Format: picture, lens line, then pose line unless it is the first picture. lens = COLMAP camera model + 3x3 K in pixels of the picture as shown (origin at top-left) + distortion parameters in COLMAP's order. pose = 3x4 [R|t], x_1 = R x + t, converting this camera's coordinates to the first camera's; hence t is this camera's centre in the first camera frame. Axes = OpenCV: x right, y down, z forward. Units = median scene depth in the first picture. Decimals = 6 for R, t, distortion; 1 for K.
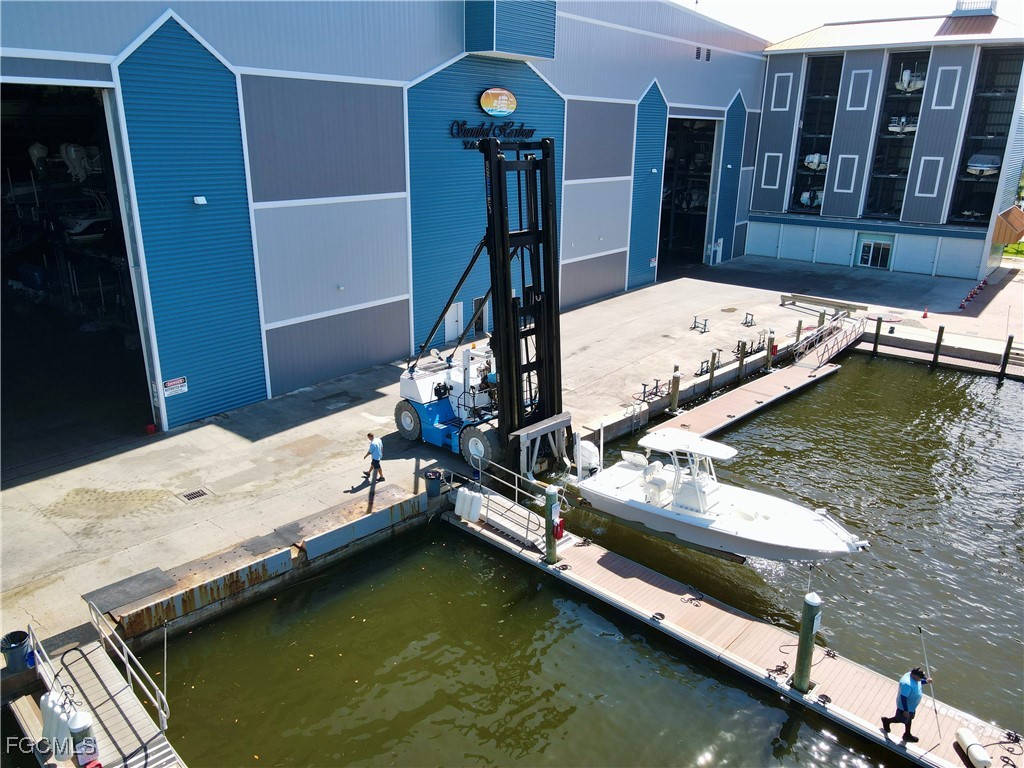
lens RADIAL K [[734.4, 0, 512.0], [0, 734.4, 384.0], [0, 0, 1]] dist [-0.001253, 0.008175]
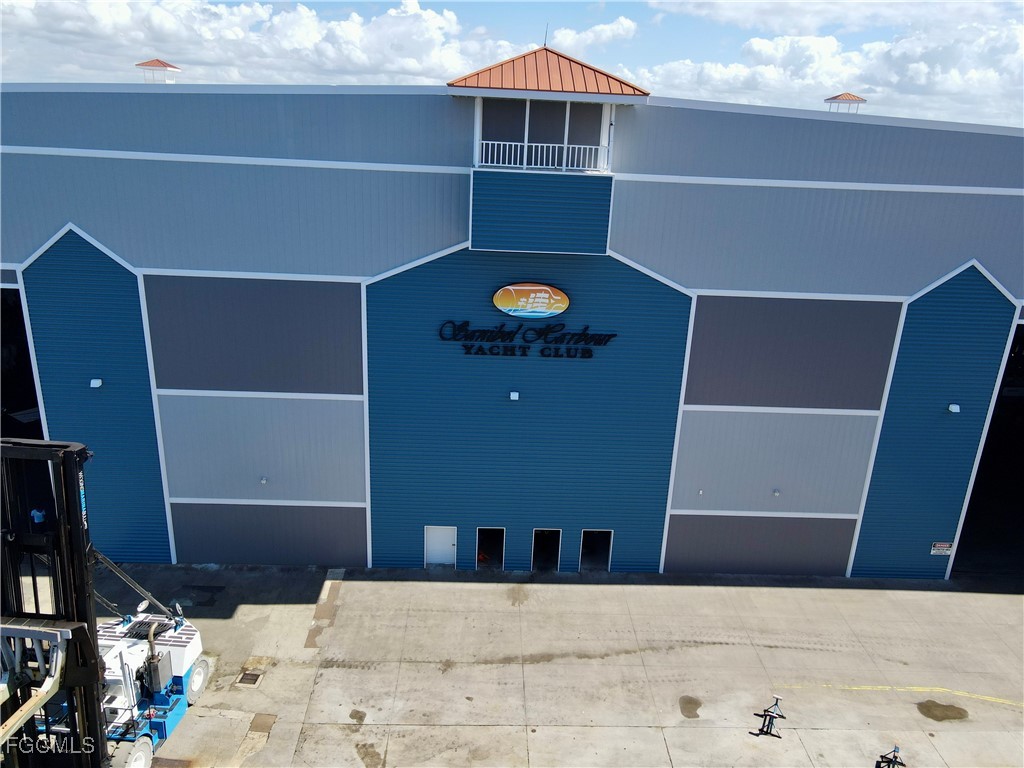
lens RADIAL K [[782.4, 0, 512.0], [0, 782.4, 384.0], [0, 0, 1]] dist [0.001064, 0.006457]
pose [[0.643261, 0.267455, -0.717414, 0.789822], [-0.280677, 0.954146, 0.104044, -0.533299], [0.712345, 0.134435, 0.688833, 0.630672]]
